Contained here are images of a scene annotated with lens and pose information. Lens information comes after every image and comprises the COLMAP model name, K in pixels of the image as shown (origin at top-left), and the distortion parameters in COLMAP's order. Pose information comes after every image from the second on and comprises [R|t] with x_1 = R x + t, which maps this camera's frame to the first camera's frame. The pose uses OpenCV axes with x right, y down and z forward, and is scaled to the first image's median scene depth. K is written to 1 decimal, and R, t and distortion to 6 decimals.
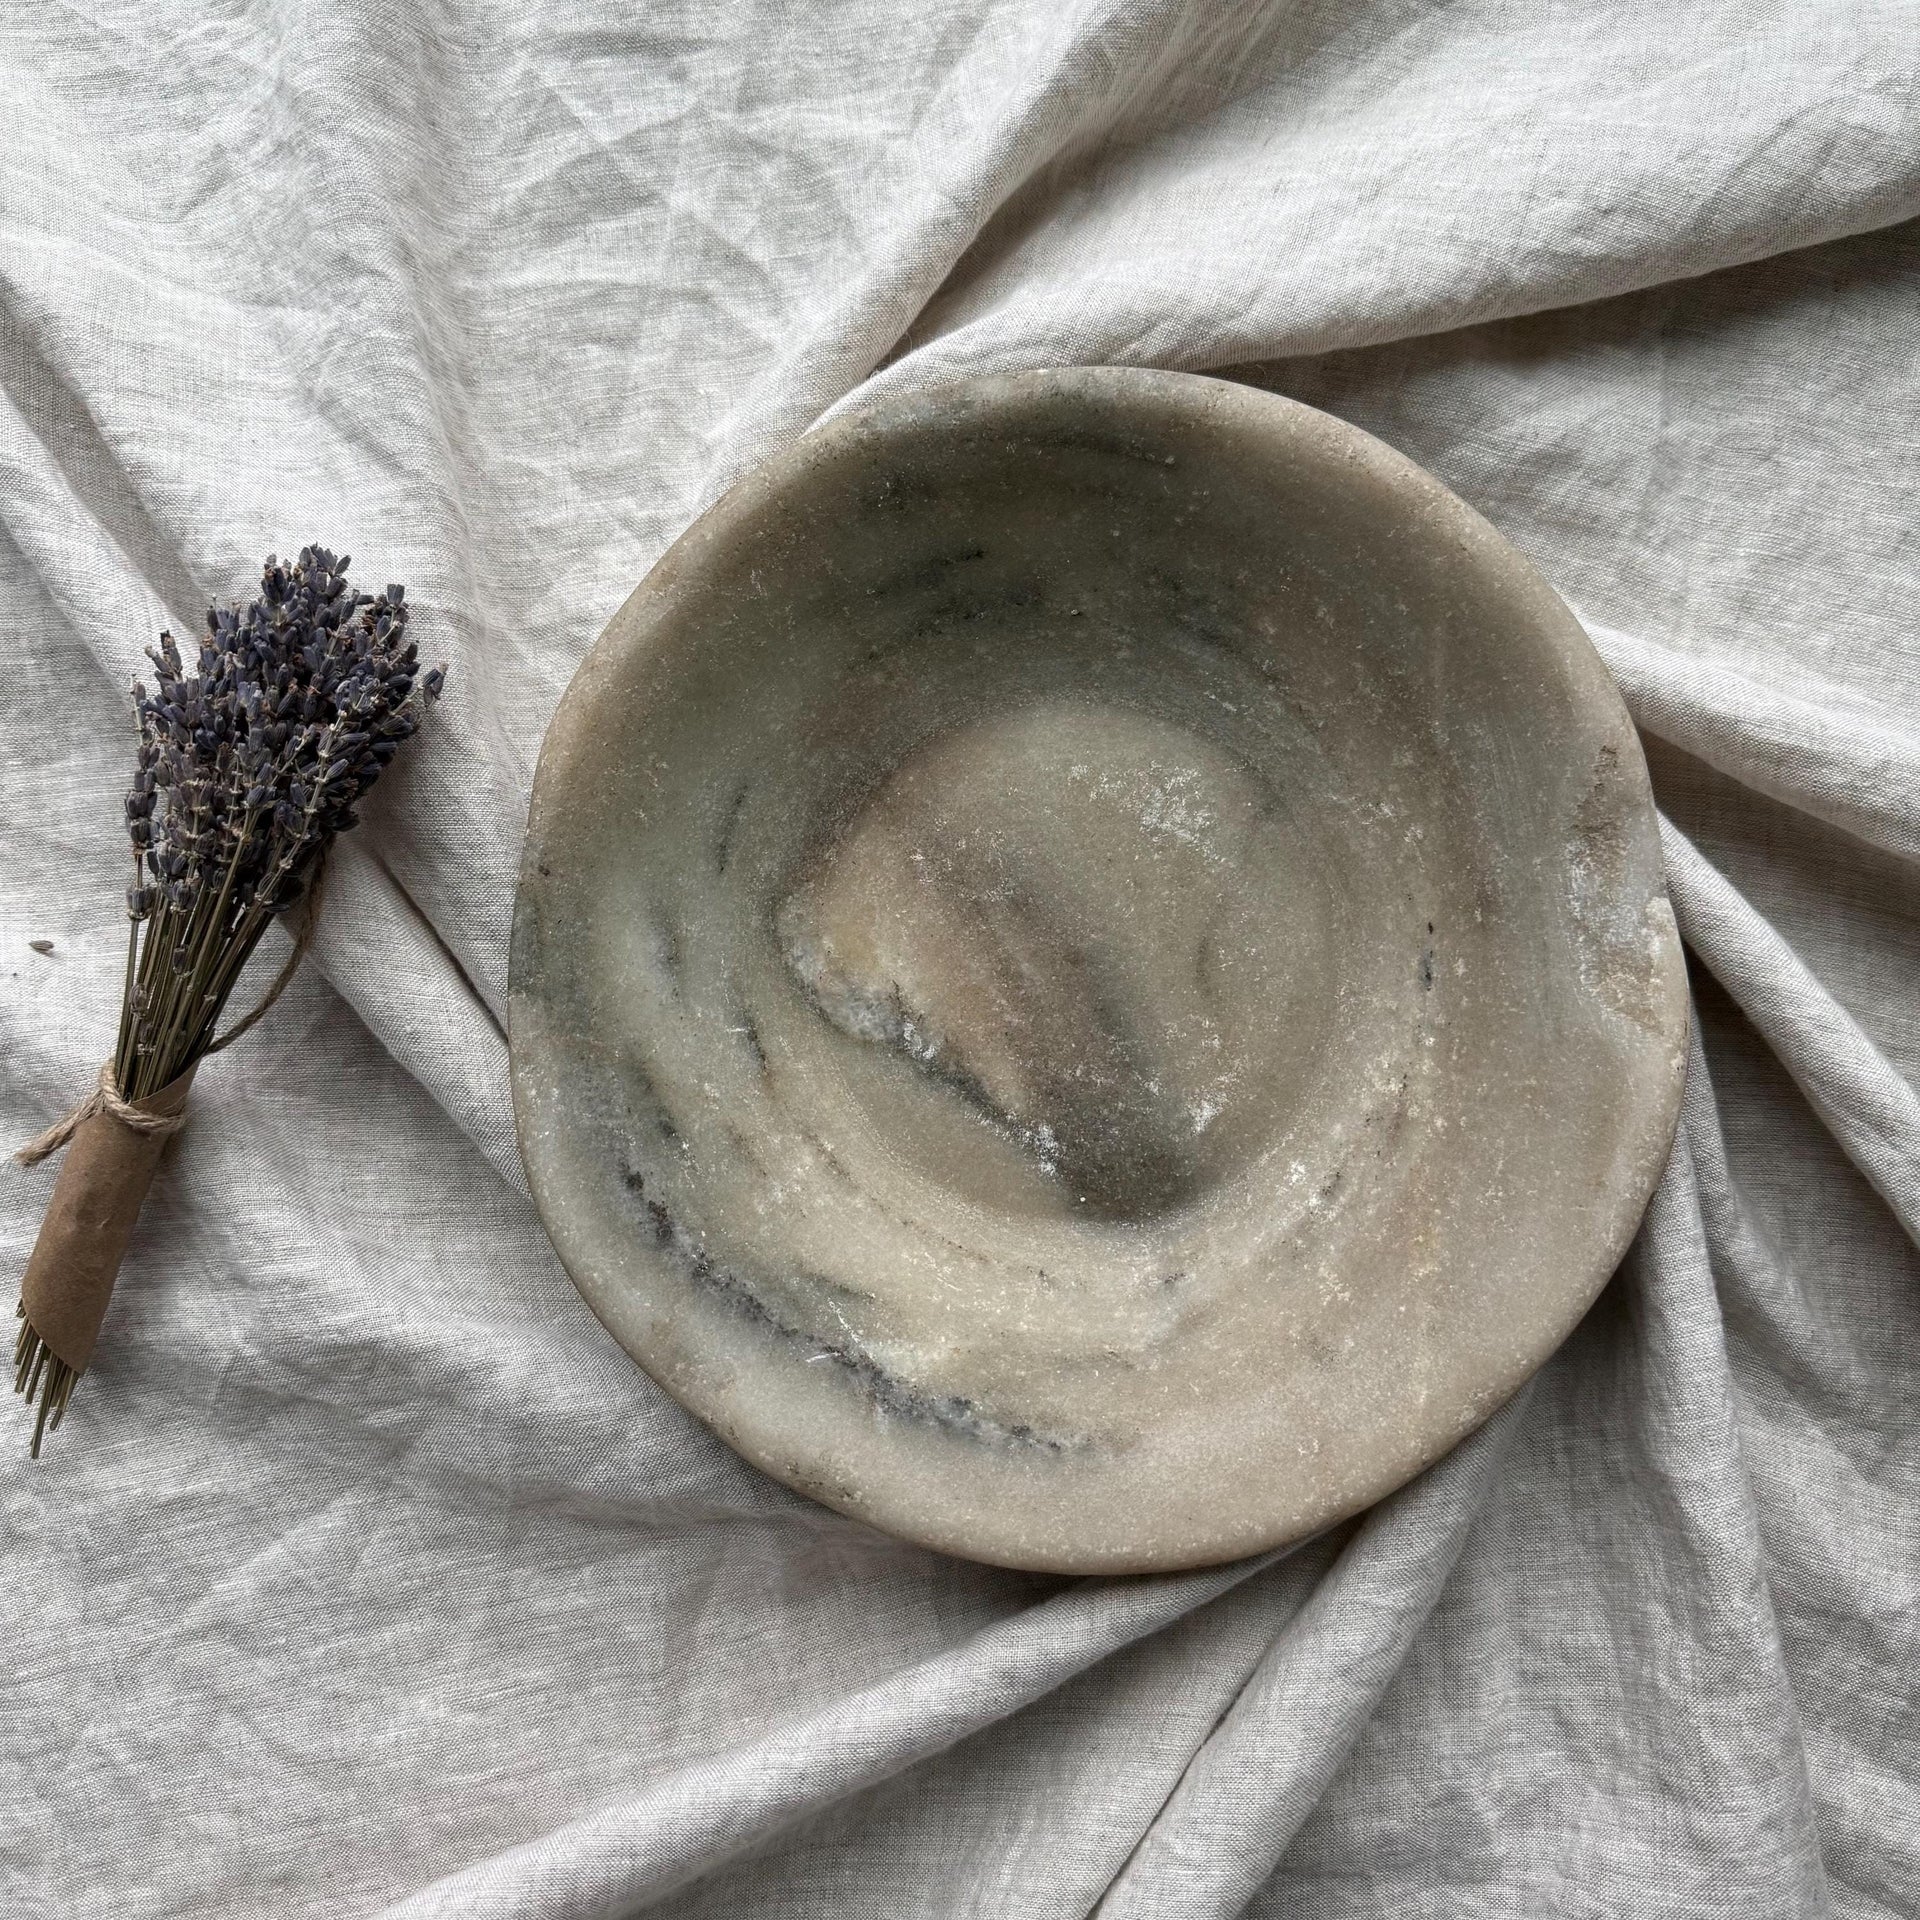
lens RADIAL K [[1865.4, 0, 958.0], [0, 1865.4, 877.1], [0, 0, 1]] dist [0.094893, -0.247415]
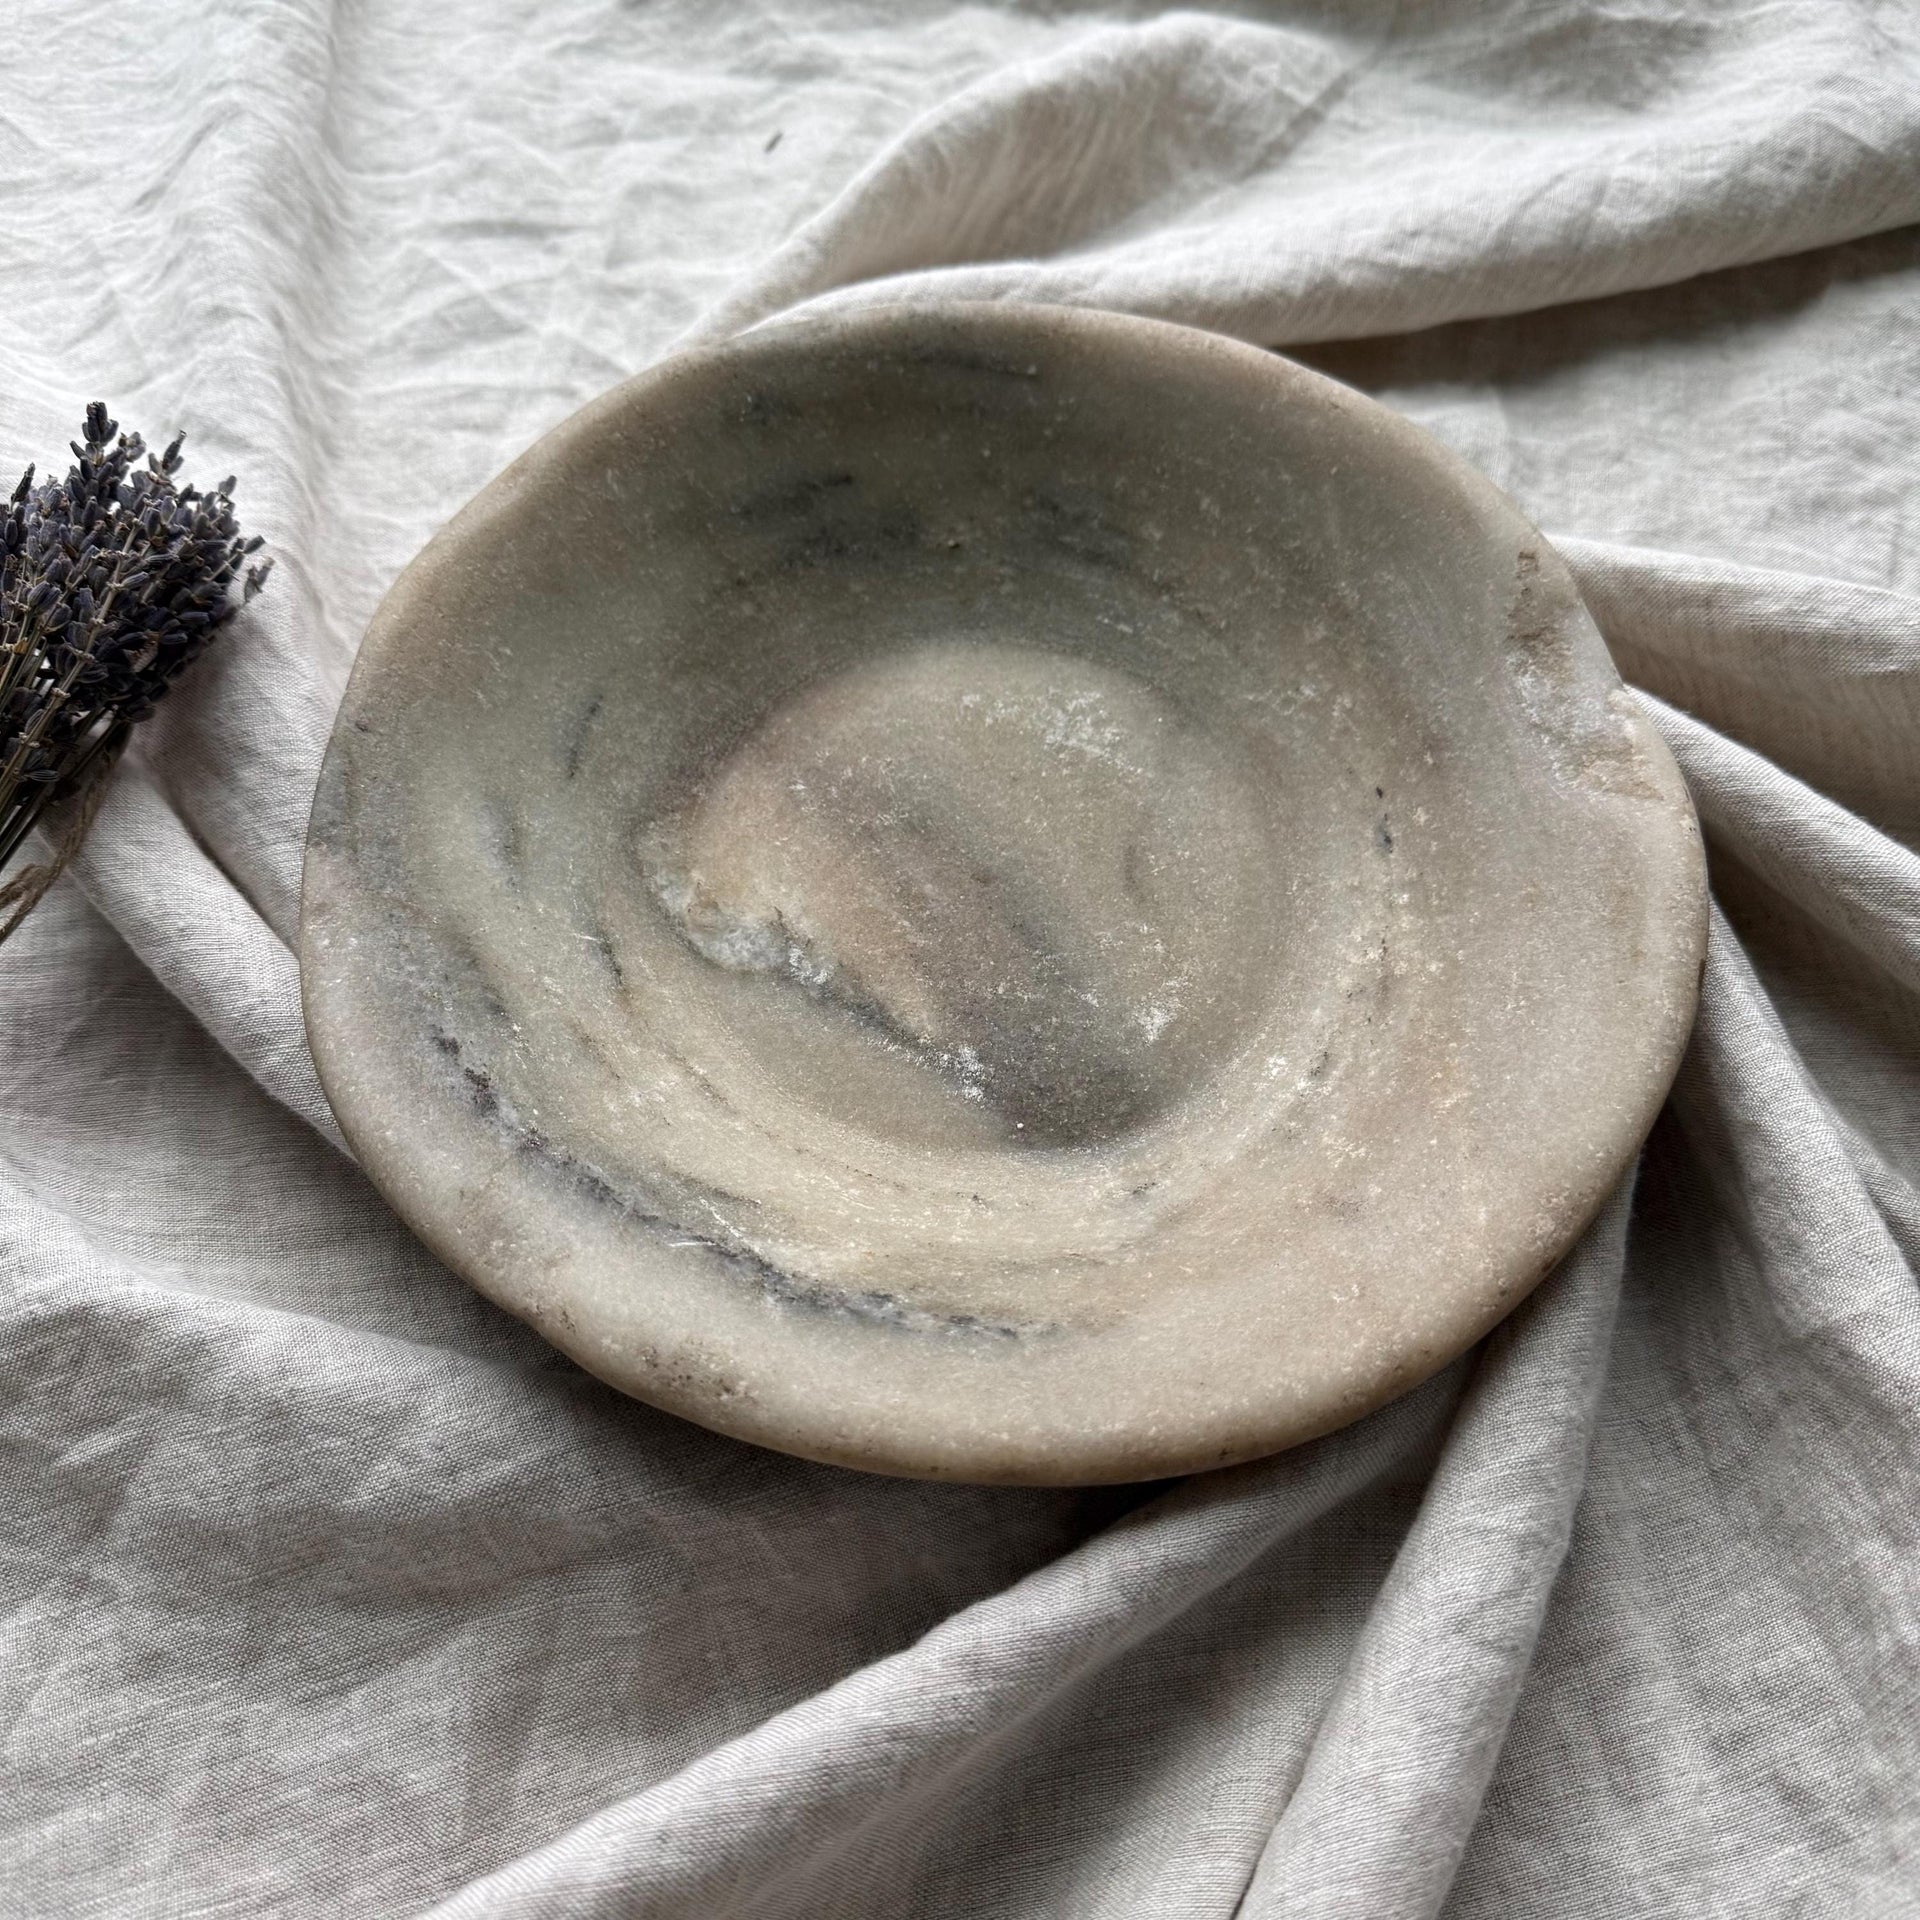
lens RADIAL K [[1834.6, 0, 960.0], [0, 1834.6, 960.0], [0, 0, 1]] dist [0.111901, -0.314814]
pose [[0.996471, -0.057429, 0.061218, -0.003313], [0.080132, 0.868004, -0.490049, 0.505385], [-0.024994, 0.493225, 0.869542, 0.285487]]
